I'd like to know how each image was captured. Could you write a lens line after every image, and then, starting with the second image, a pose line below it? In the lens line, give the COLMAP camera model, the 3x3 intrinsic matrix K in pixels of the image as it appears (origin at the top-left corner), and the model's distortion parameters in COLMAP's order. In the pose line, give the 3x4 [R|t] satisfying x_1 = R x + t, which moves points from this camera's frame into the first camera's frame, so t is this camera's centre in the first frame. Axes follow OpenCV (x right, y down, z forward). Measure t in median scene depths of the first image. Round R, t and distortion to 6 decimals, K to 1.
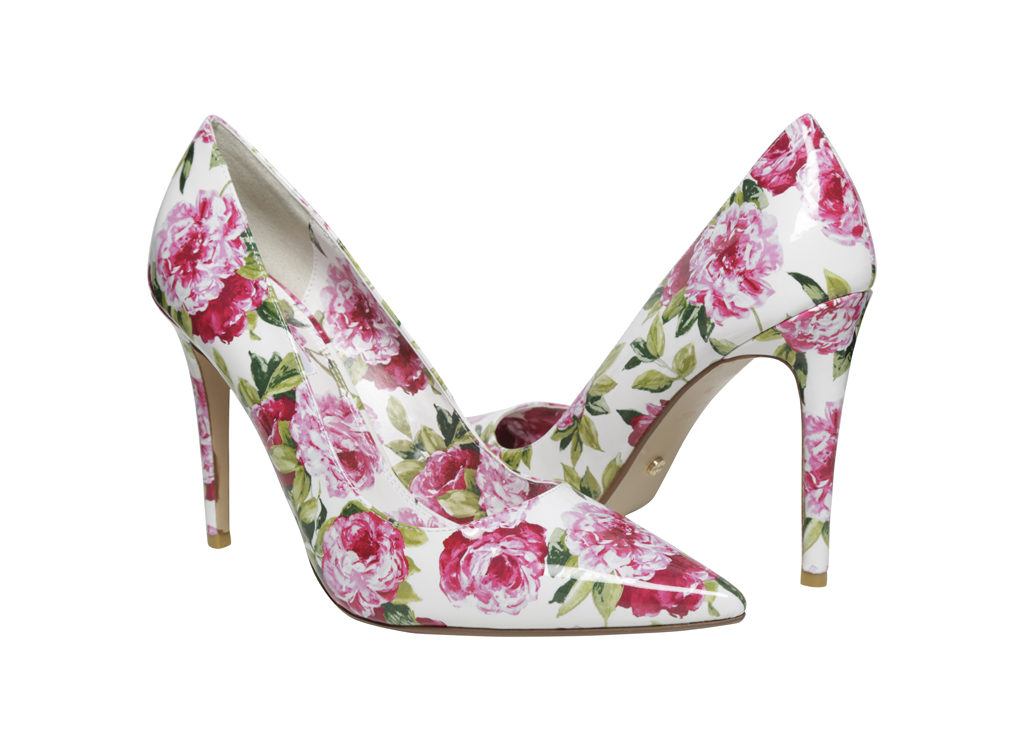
lens RADIAL K [[1621.6, 0, 512.0], [0, 1621.6, 375.0], [0, 0, 1]] dist [0.009462, 0.004580]
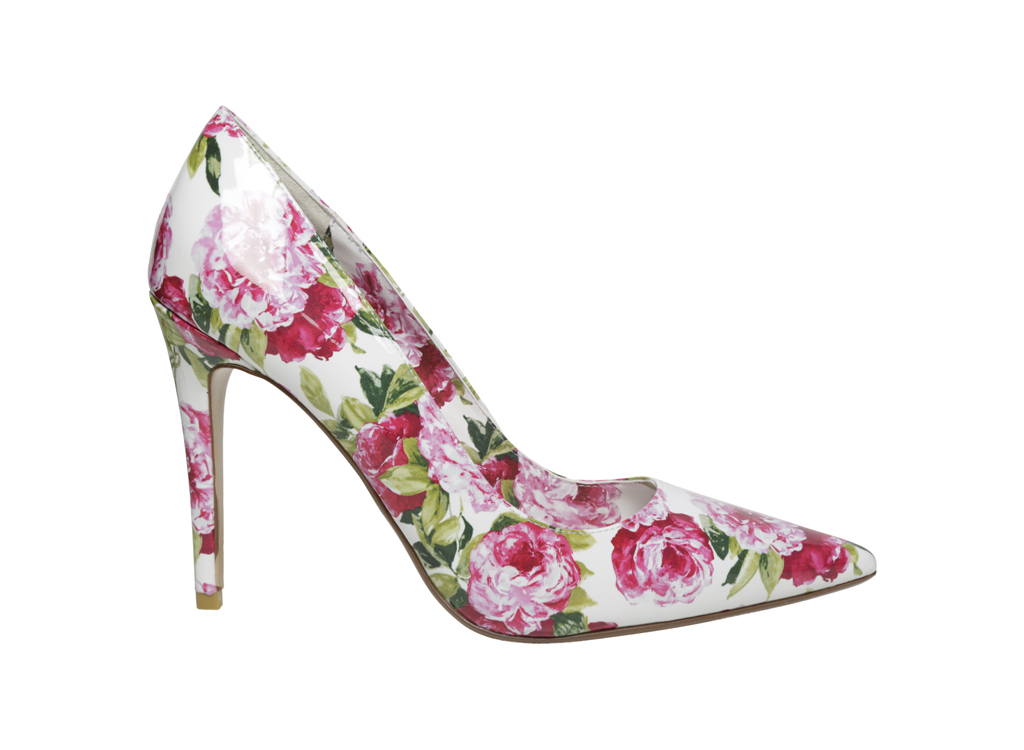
lens RADIAL K [[2086.4, 0, 512.0], [0, 2086.4, 375.0], [0, 0, 1]] dist [0.075707, -0.029800]
pose [[0.808716, -0.066251, 0.584457, -0.790551], [0.088342, 0.996046, -0.009333, 0.009054], [-0.581528, 0.059180, 0.811371, 0.004789]]
